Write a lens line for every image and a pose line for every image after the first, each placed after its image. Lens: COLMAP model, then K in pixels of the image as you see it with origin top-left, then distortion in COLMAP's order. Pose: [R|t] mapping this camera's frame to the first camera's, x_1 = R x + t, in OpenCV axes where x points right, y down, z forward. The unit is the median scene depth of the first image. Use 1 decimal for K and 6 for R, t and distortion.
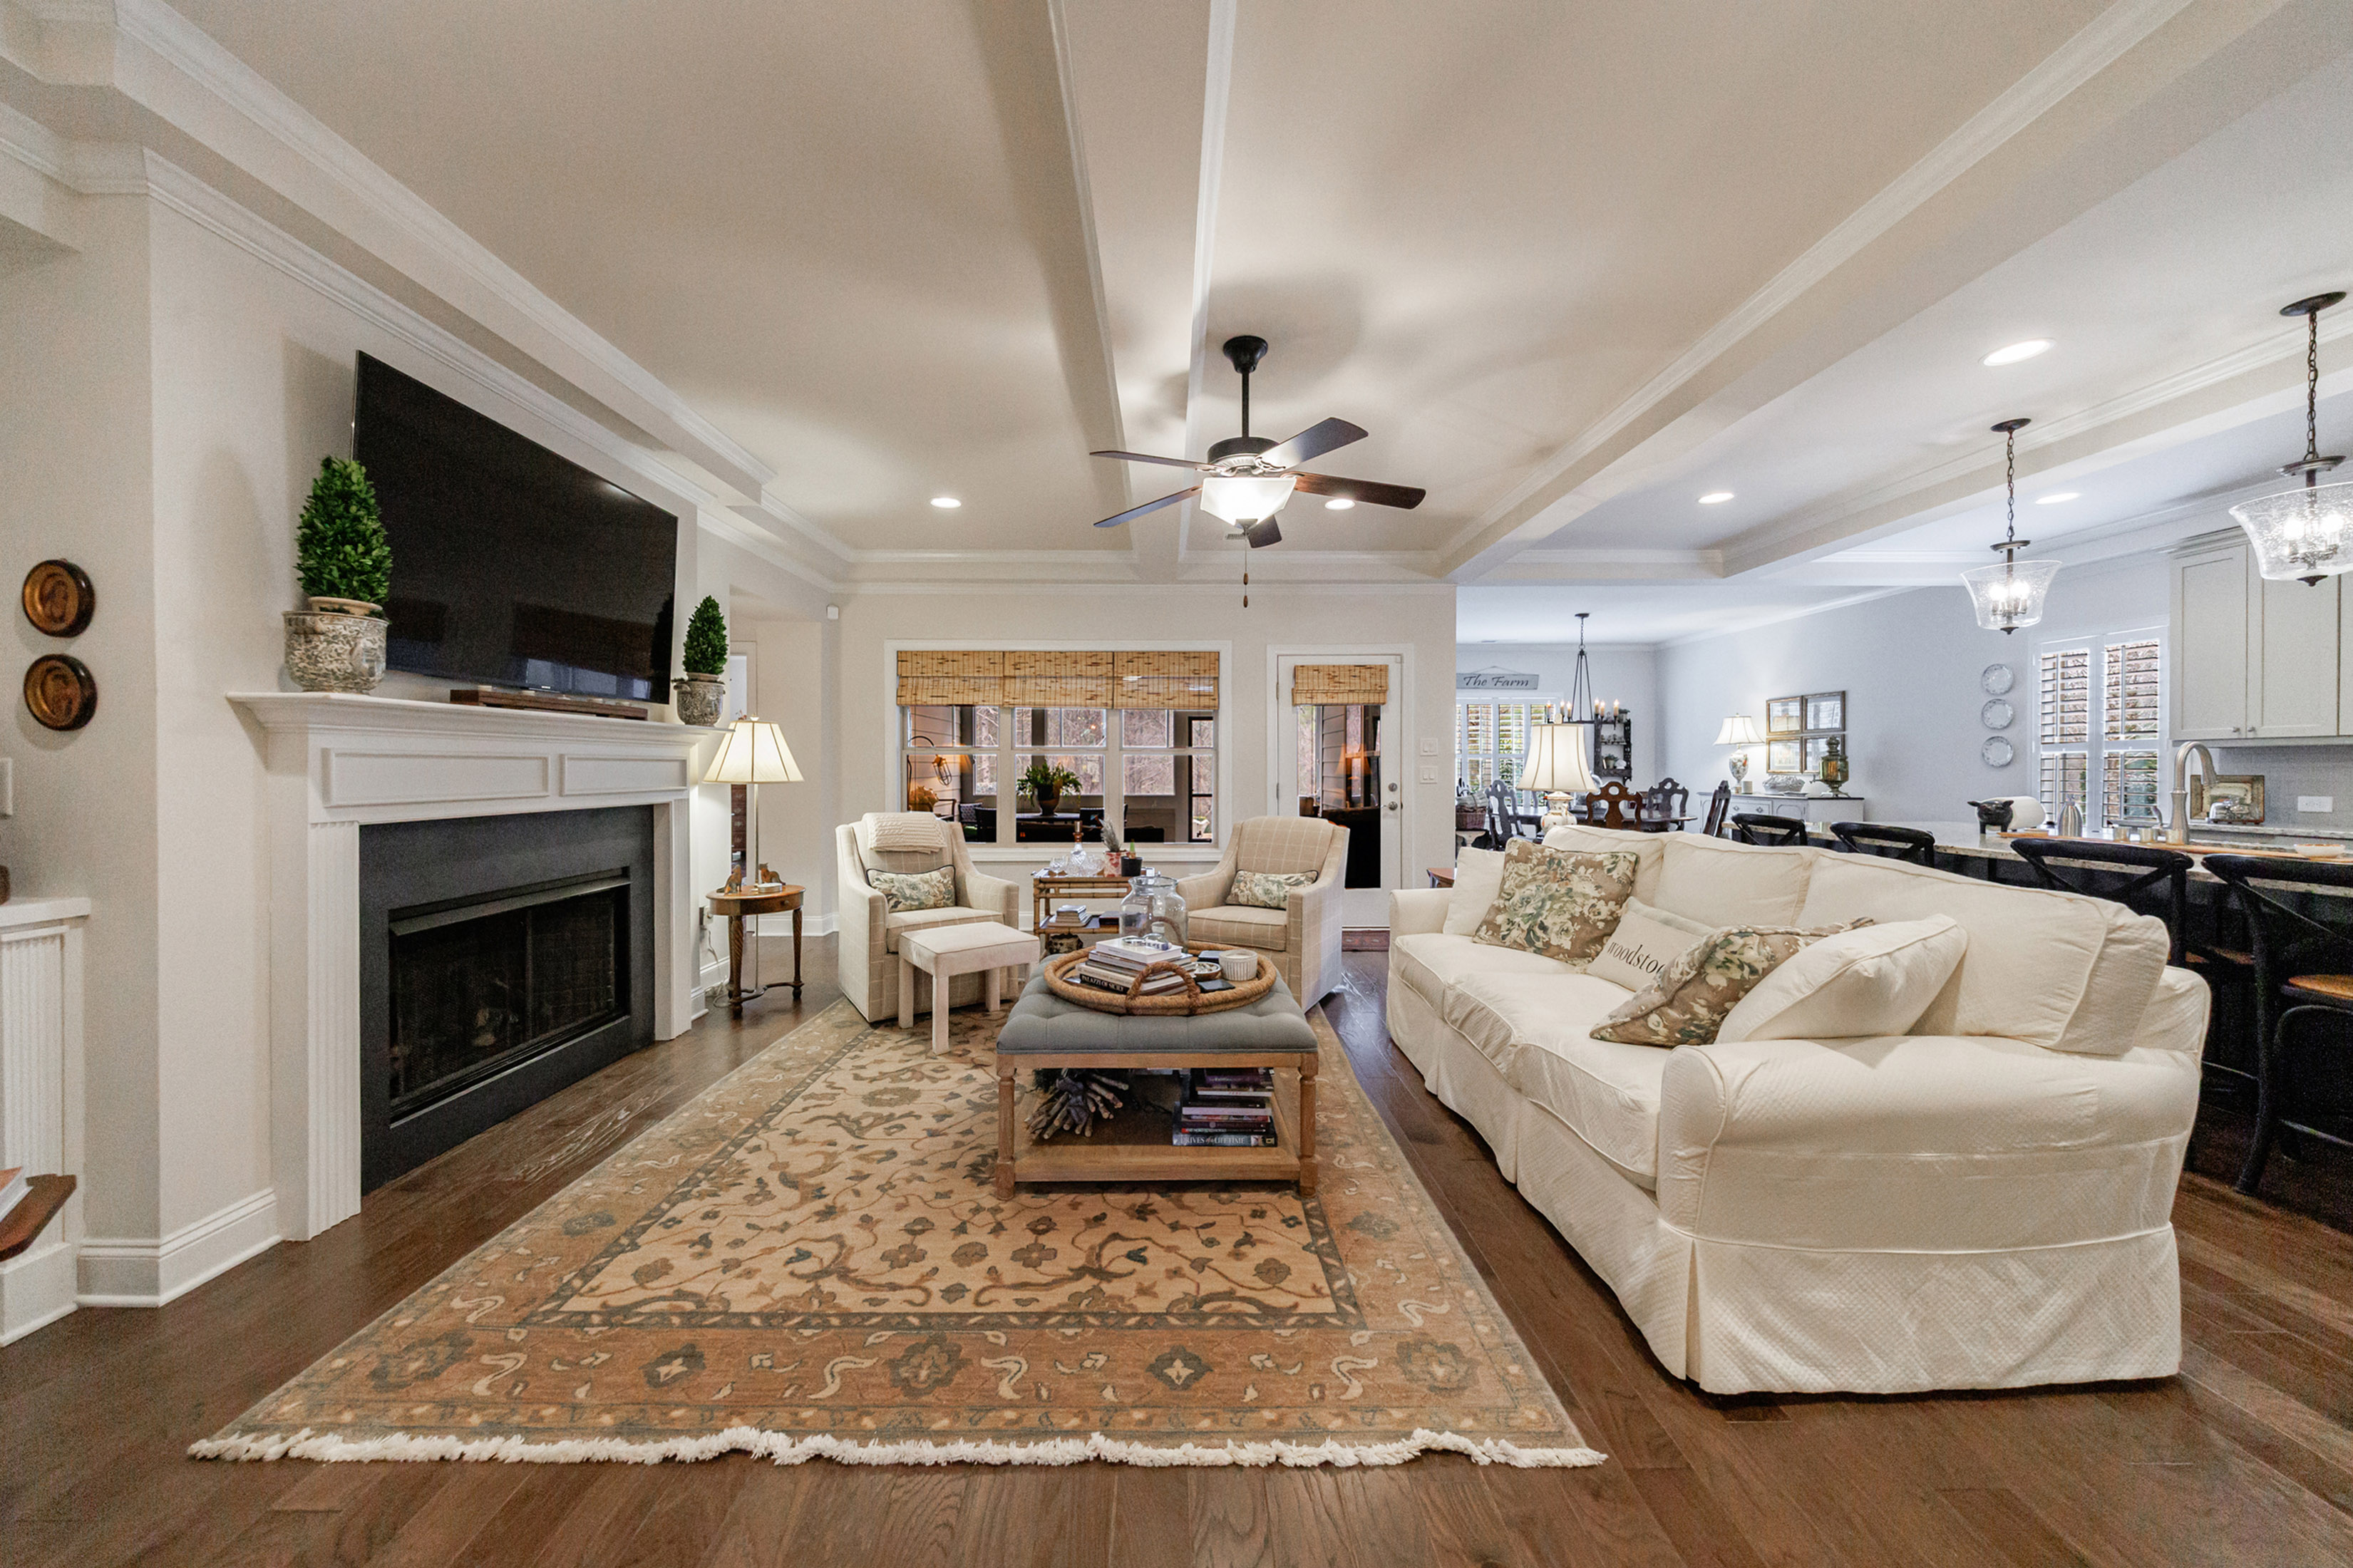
lens RADIAL K [[819.5, 0, 1174.3], [0, 819.5, 774.7], [0, 0, 1]] dist [0.001687, -0.002109]
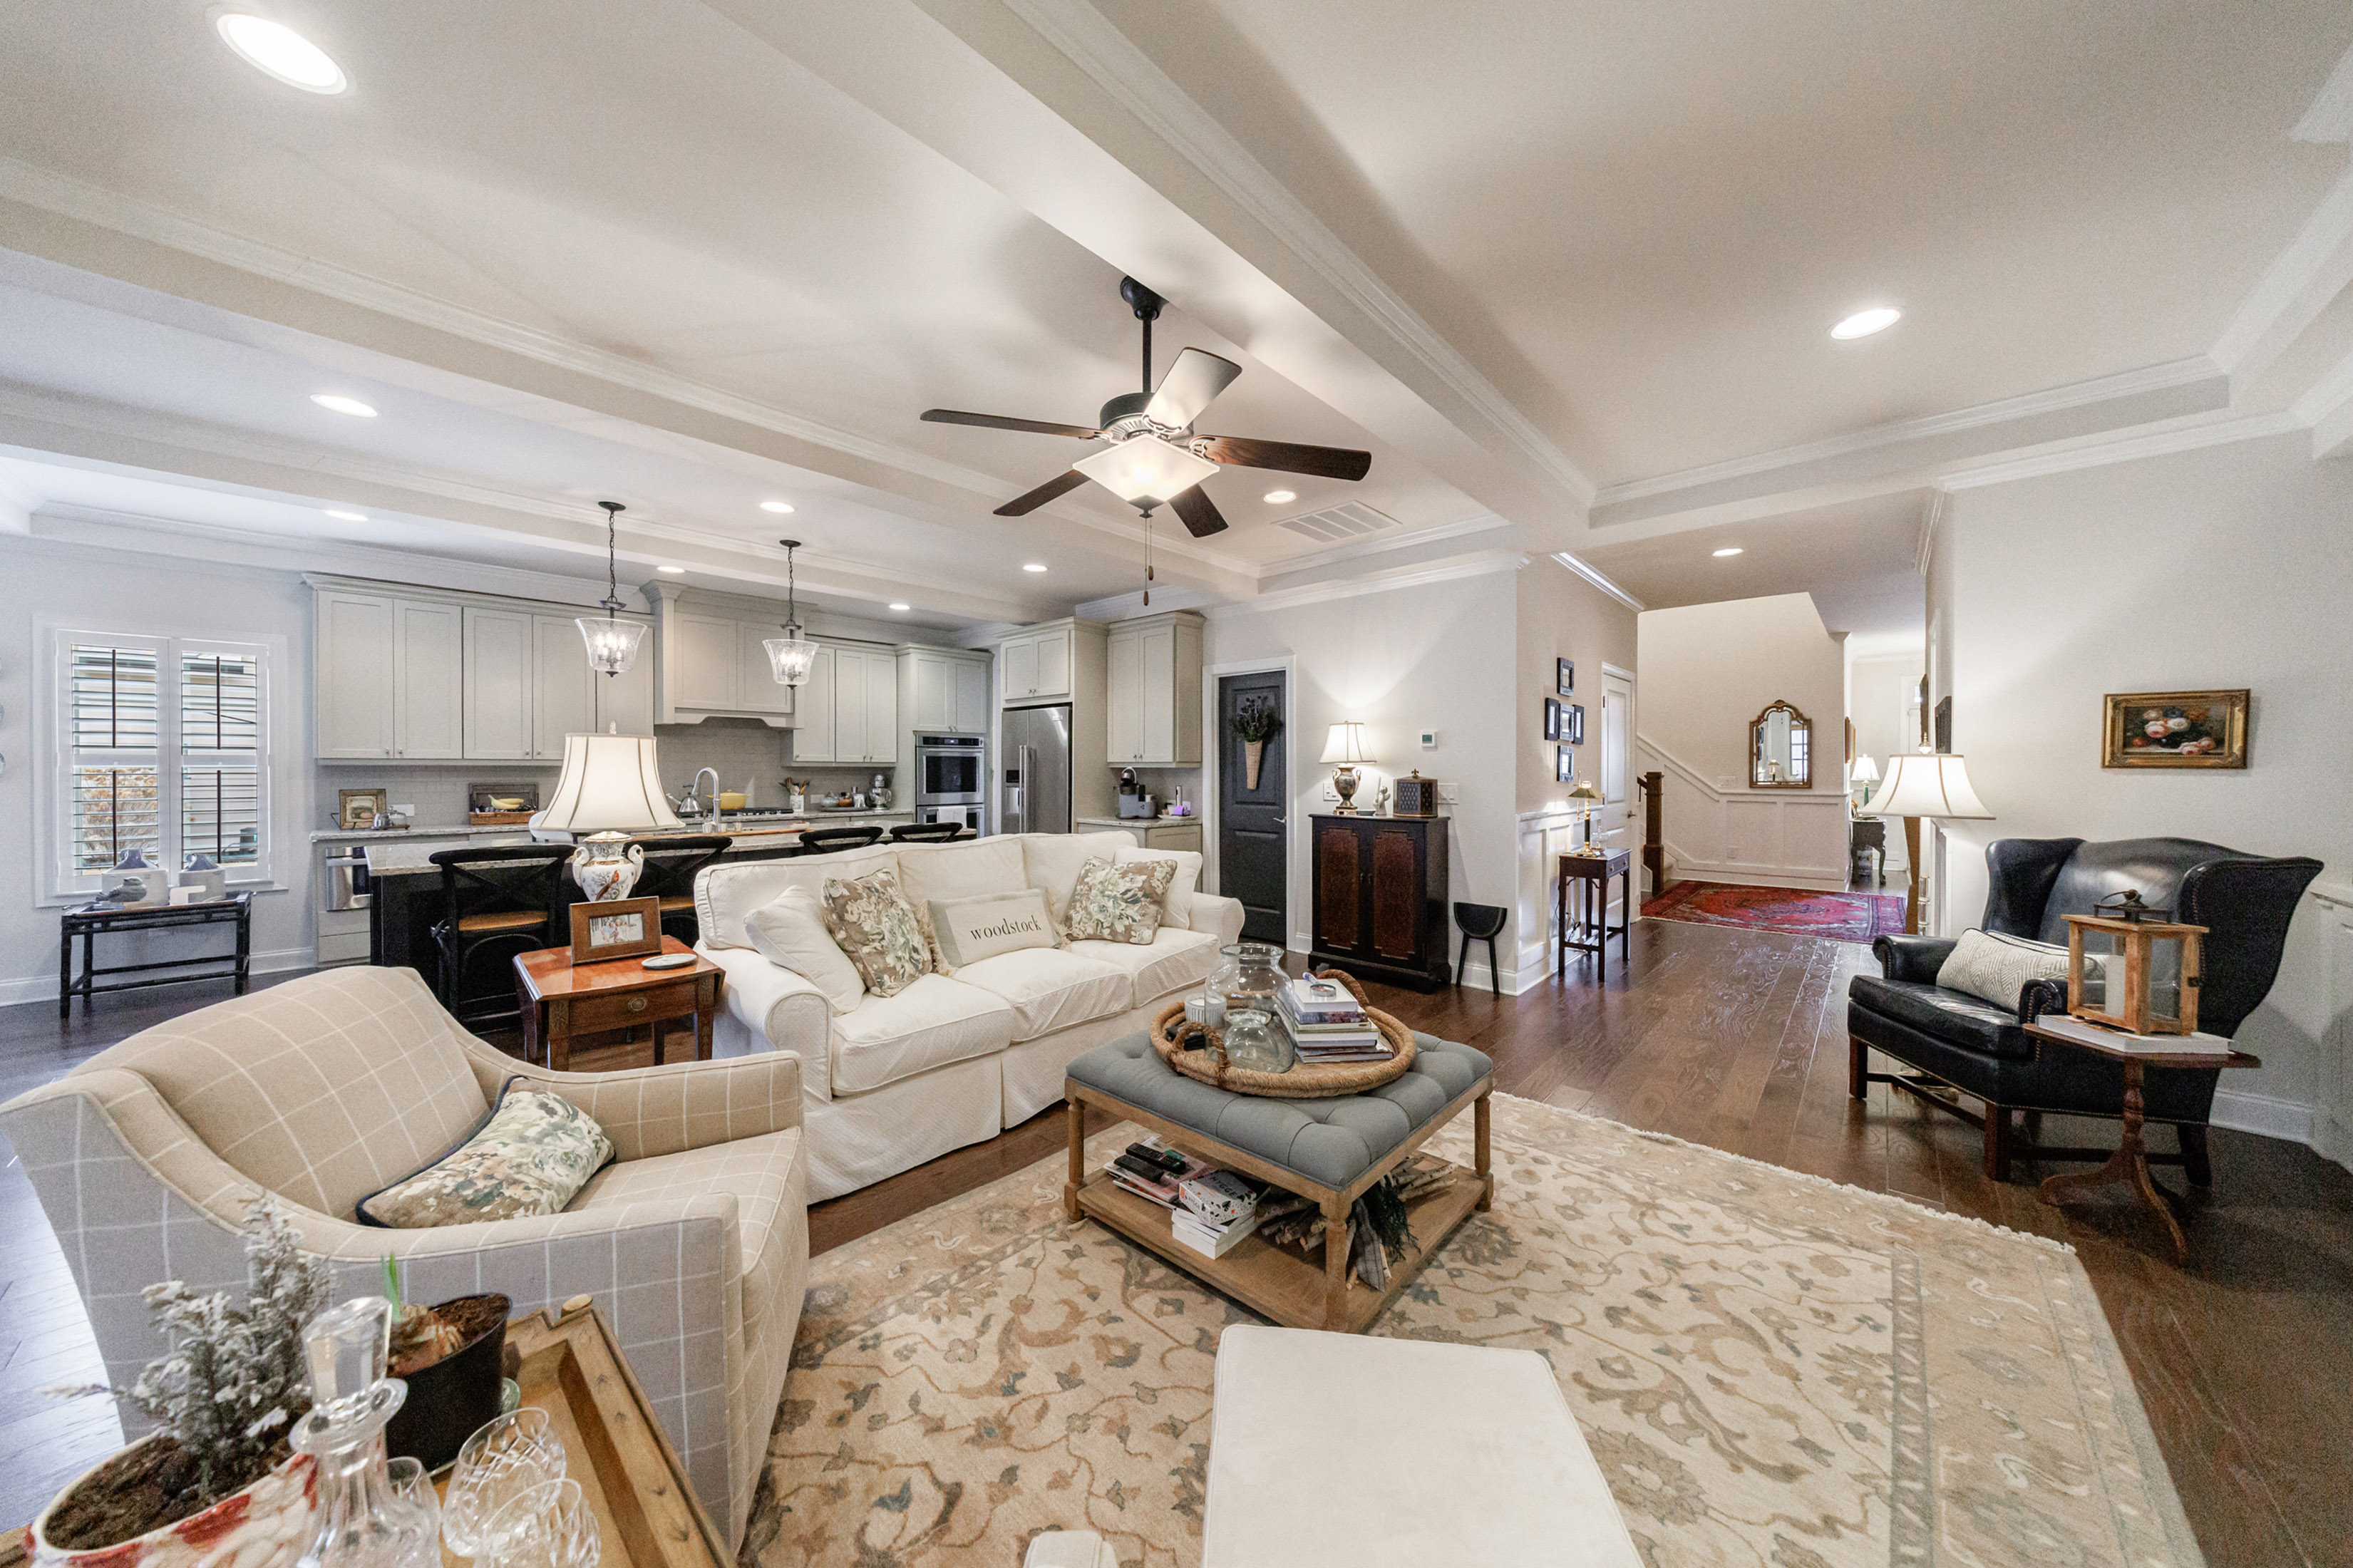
lens RADIAL K [[785.1, 0, 1165.9], [0, 785.1, 776.6], [0, 0, 1]] dist [-0.000078, 0.000044]
pose [[-0.727787, -0.007279, 0.685764, -0.488555], [0.004876, 0.999863, 0.015788, -0.048475], [-0.685785, 0.014834, -0.727653, 1.636922]]
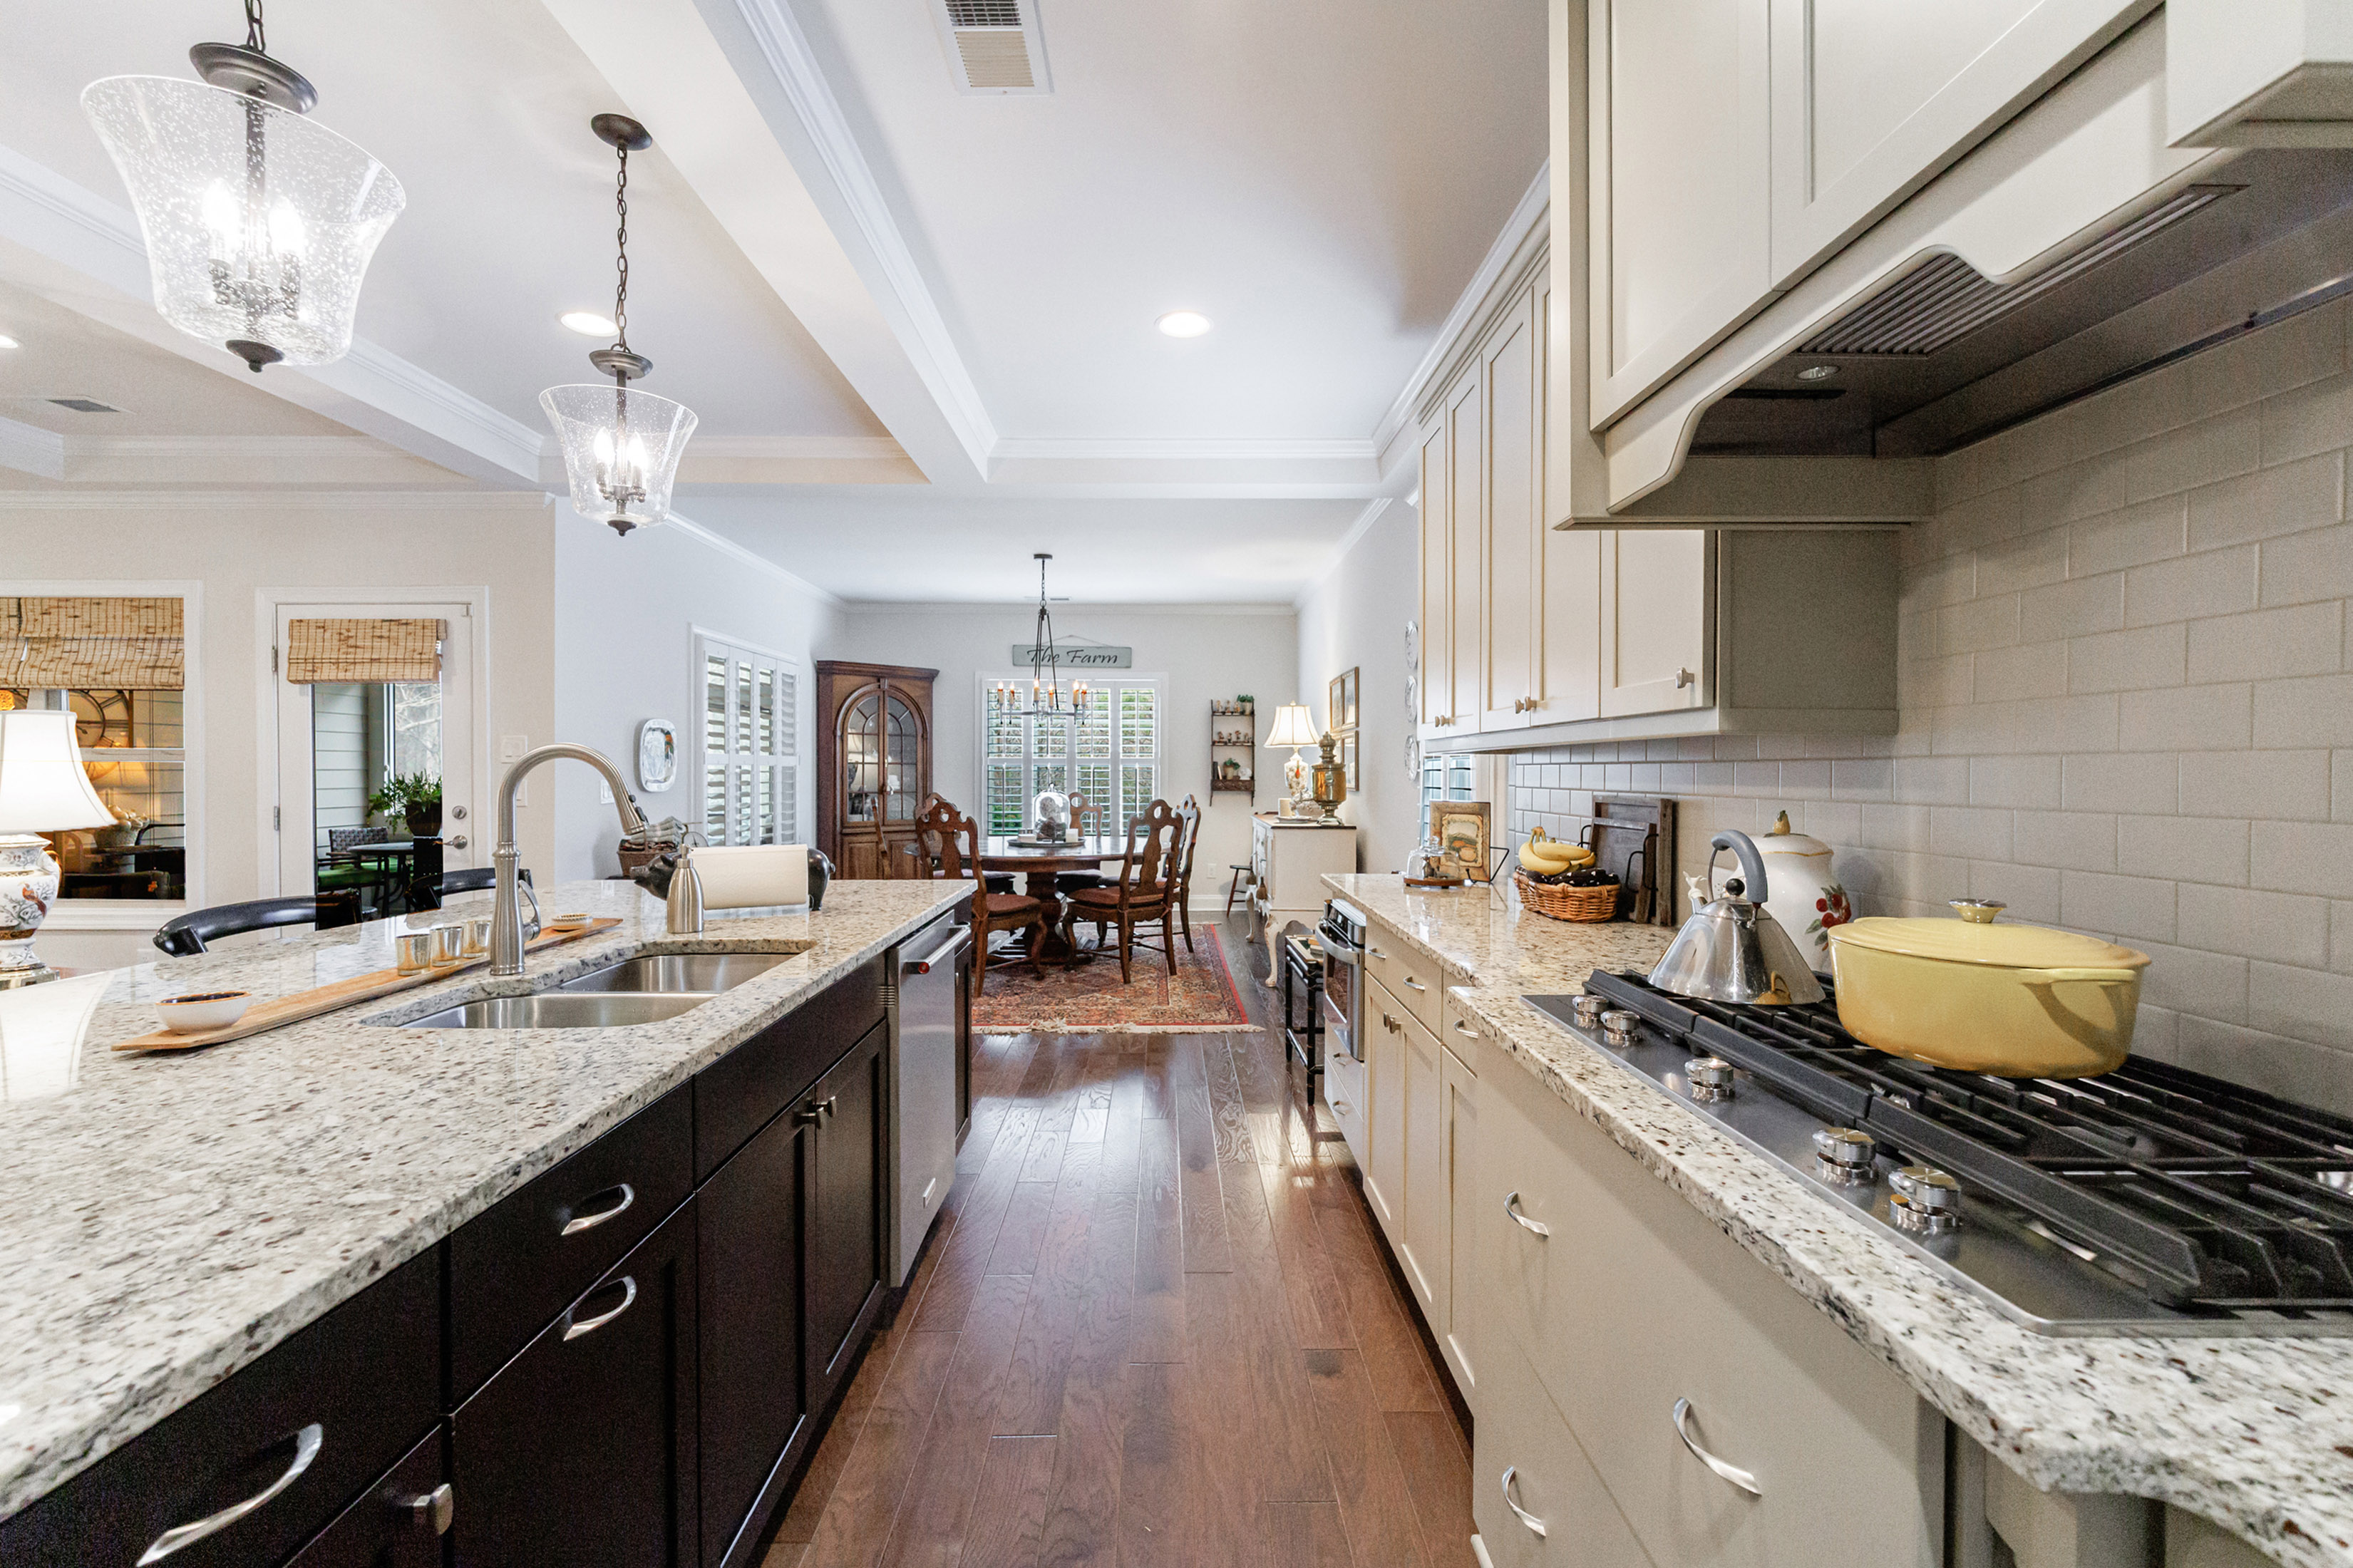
lens RADIAL K [[1006.8, 0, 1188.2], [0, 1006.8, 784.7], [0, 0, 1]] dist [-0.000357, -0.000162]
pose [[0.999964, 0.002126, 0.008274, 1.740916], [-0.002161, 0.999989, 0.004263, -0.022529], [-0.008265, -0.004280, 0.999957, 0.442155]]
